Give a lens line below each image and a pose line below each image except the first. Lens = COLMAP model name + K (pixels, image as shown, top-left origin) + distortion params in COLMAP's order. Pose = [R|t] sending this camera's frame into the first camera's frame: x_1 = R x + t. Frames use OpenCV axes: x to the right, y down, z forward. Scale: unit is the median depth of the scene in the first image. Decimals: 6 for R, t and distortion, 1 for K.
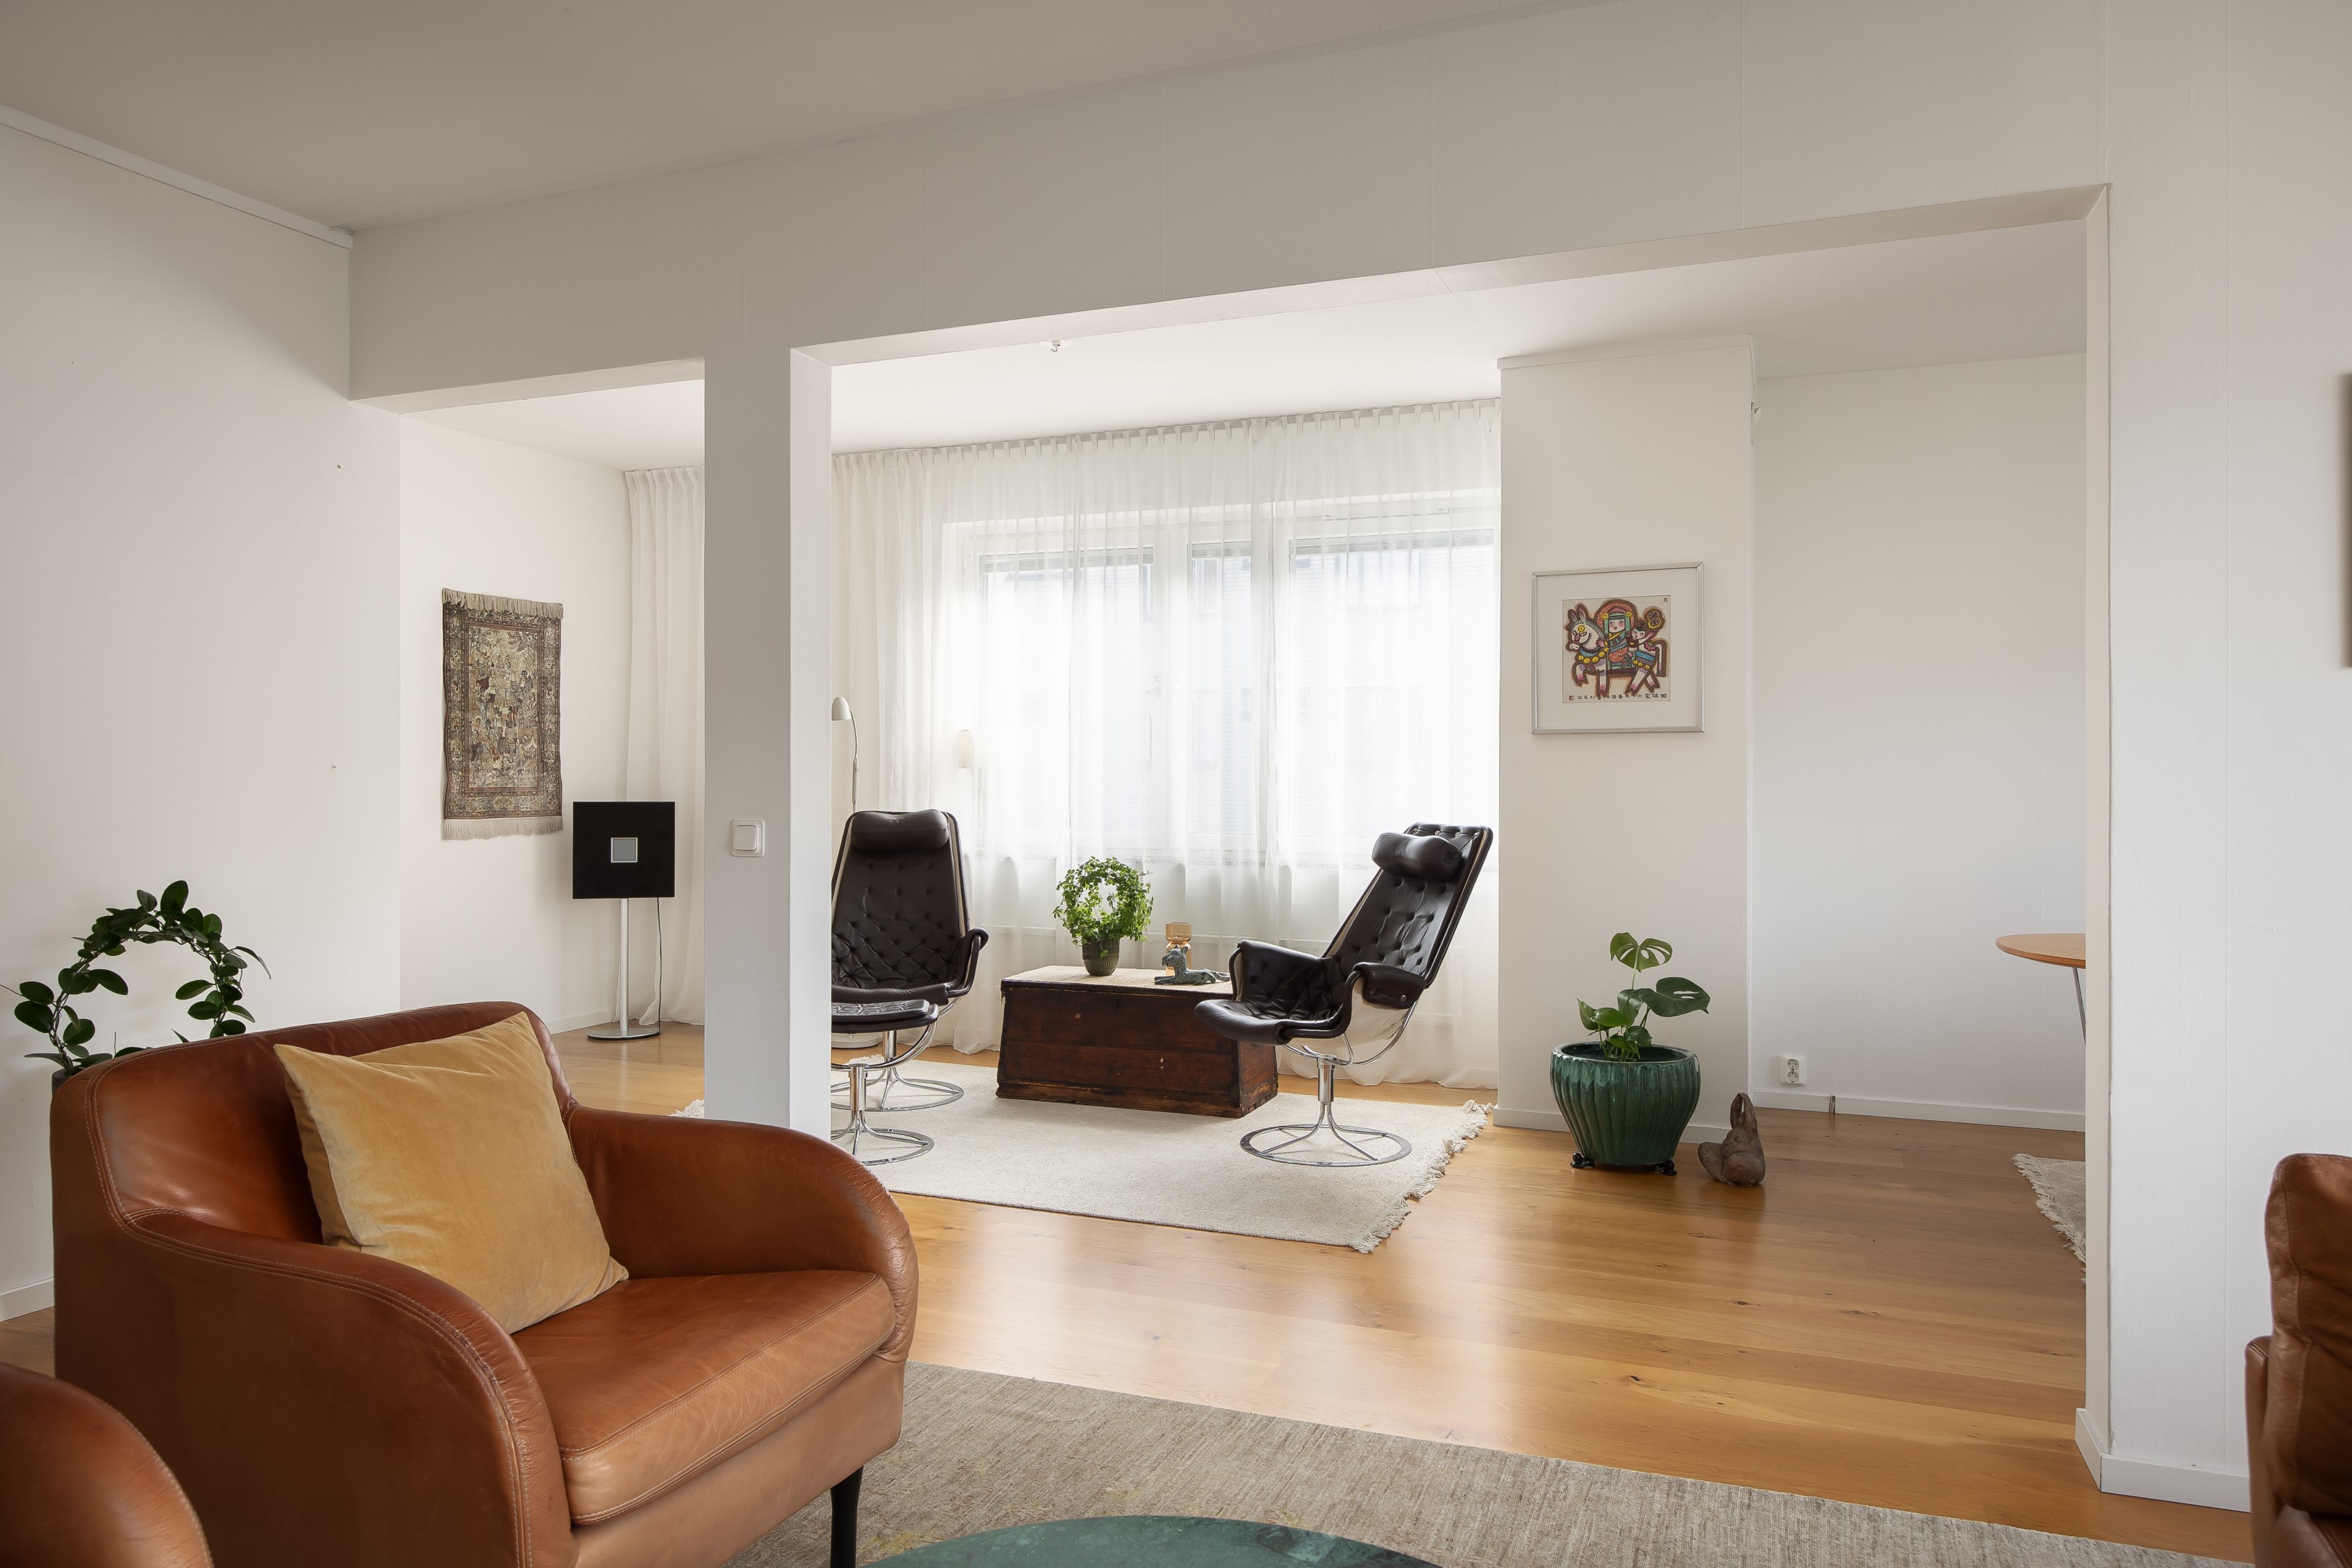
lens RADIAL K [[1467.3, 0, 1121.8], [0, 1467.3, 765.7], [0, 0, 1]] dist [-0.004281, -0.000602]
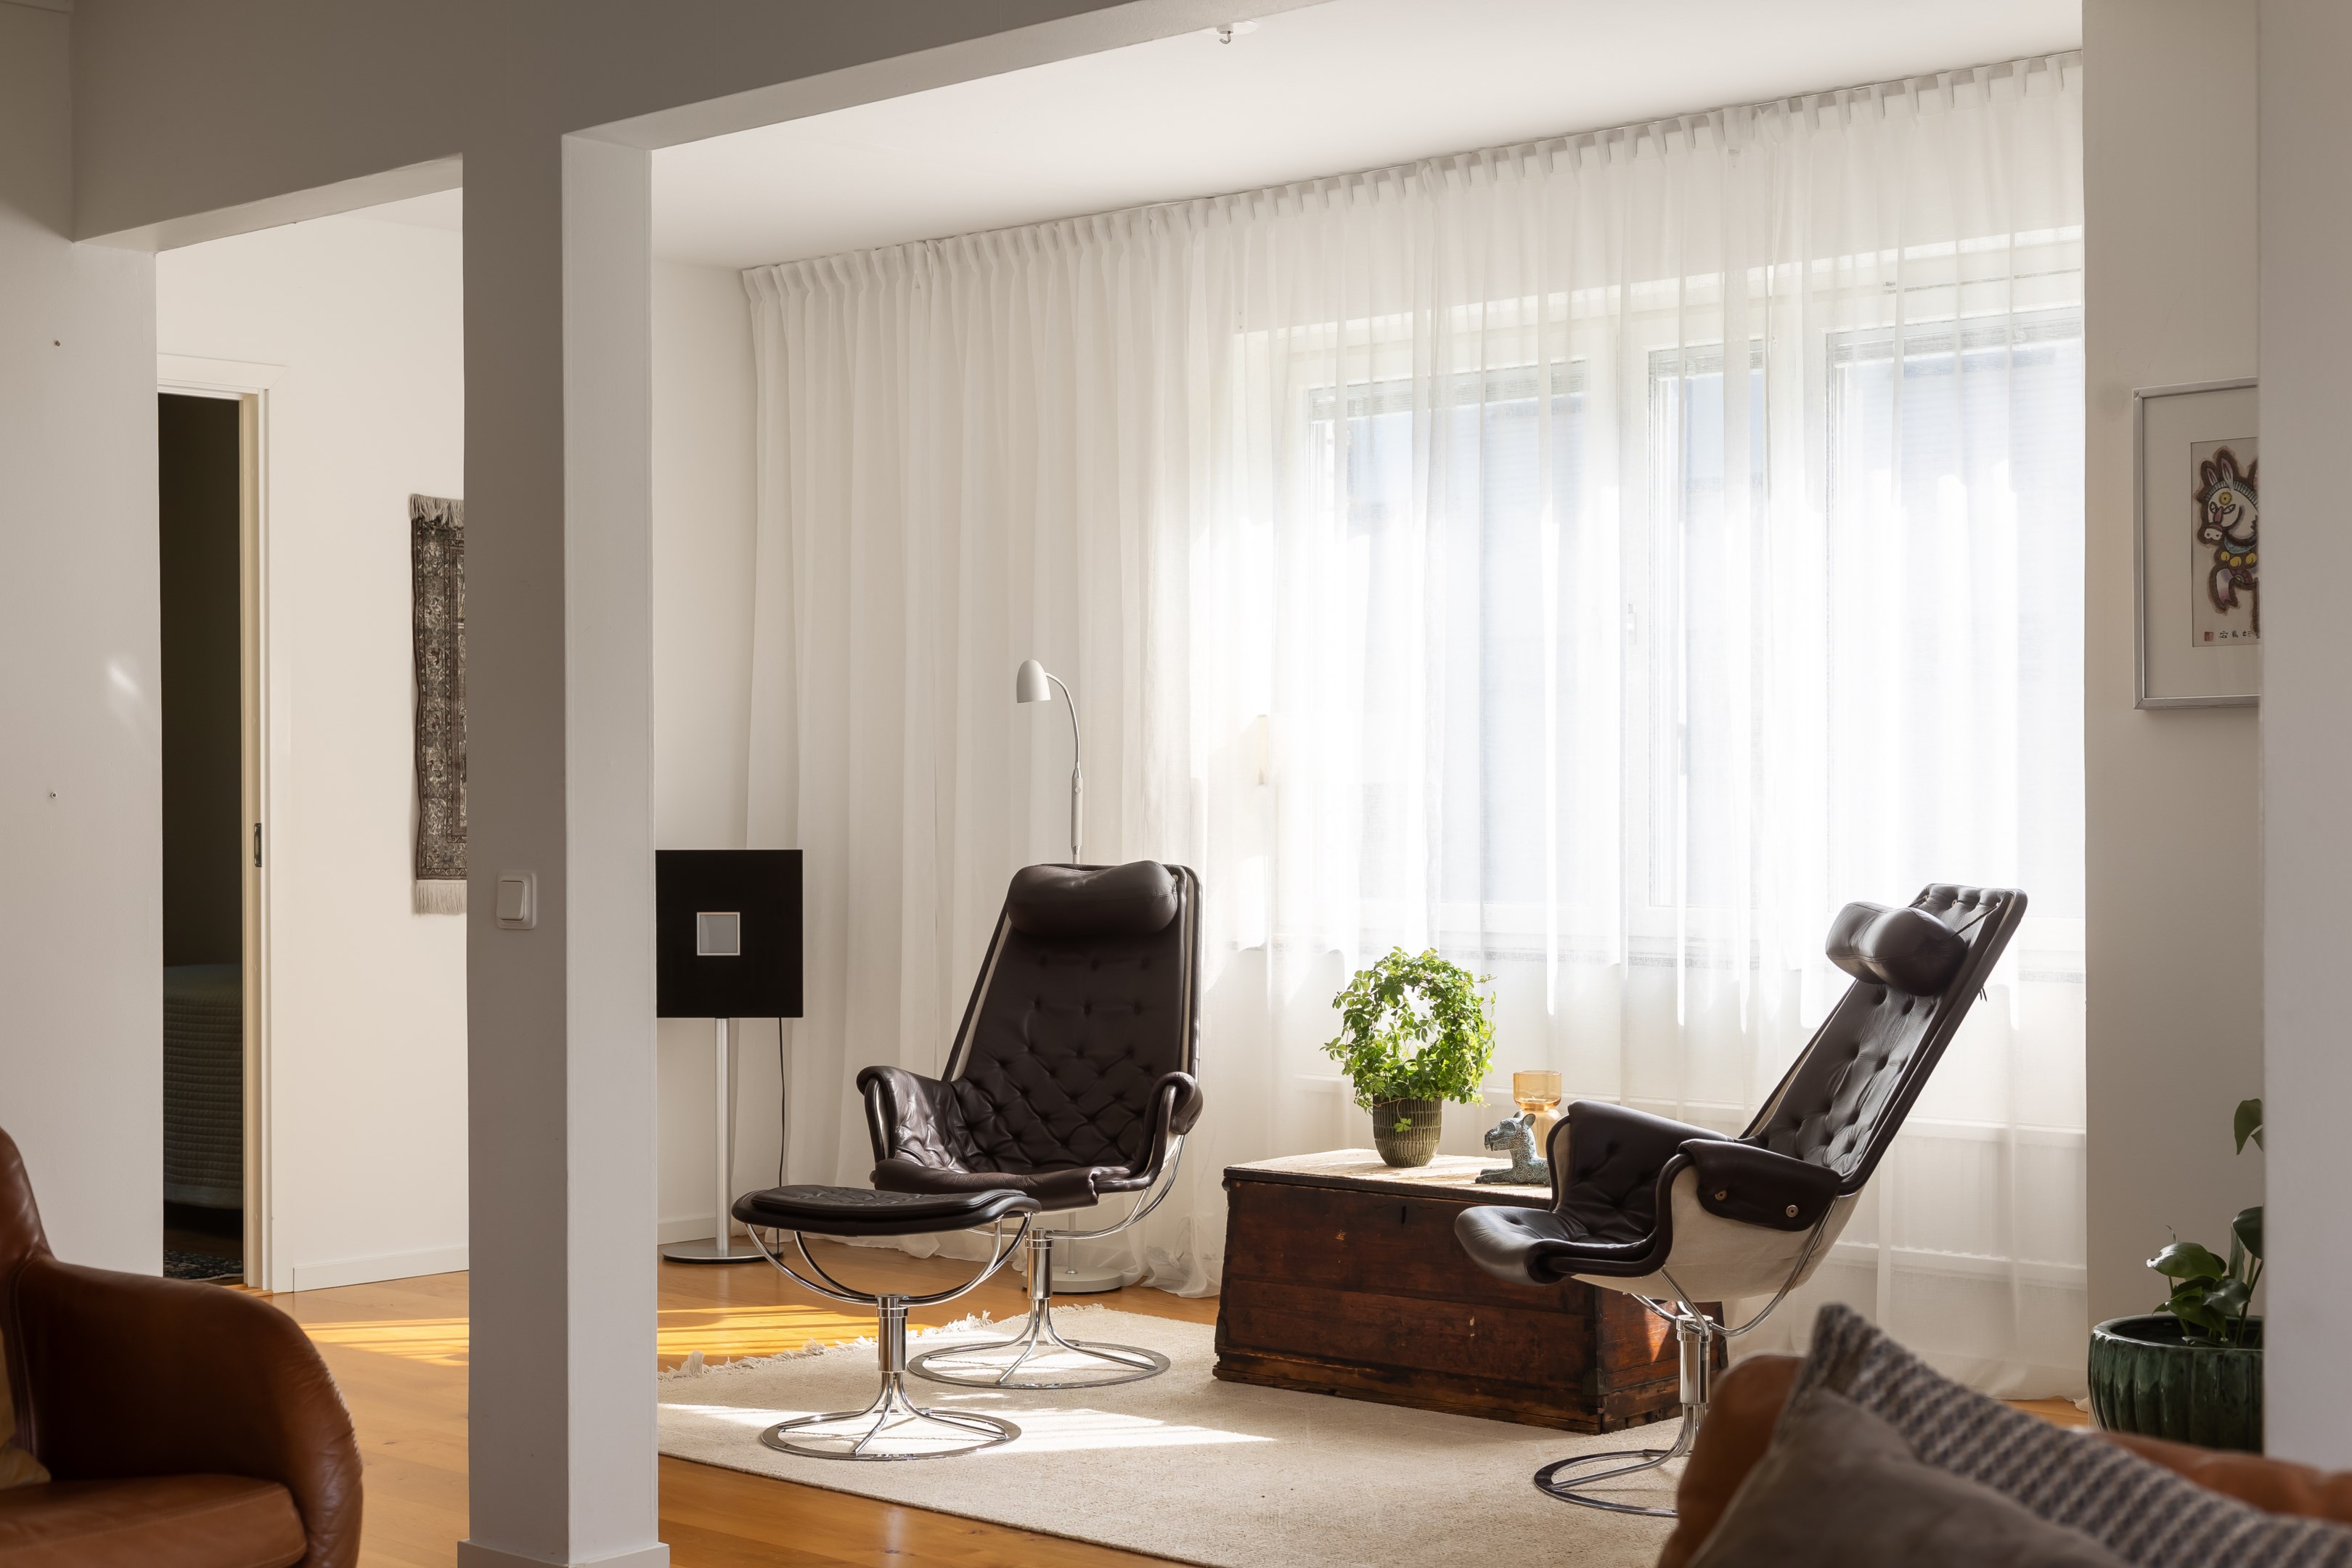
lens RADIAL K [[3143.6, 0, 1176.0], [0, 3143.6, 784.0], [0, 0, 1]] dist [0.006240, -0.022094]
pose [[0.941913, -0.009620, -0.335720, 0.292037], [0.010102, 0.999949, -0.000311, 0.001194], [0.335706, -0.003098, 0.941962, -0.120706]]
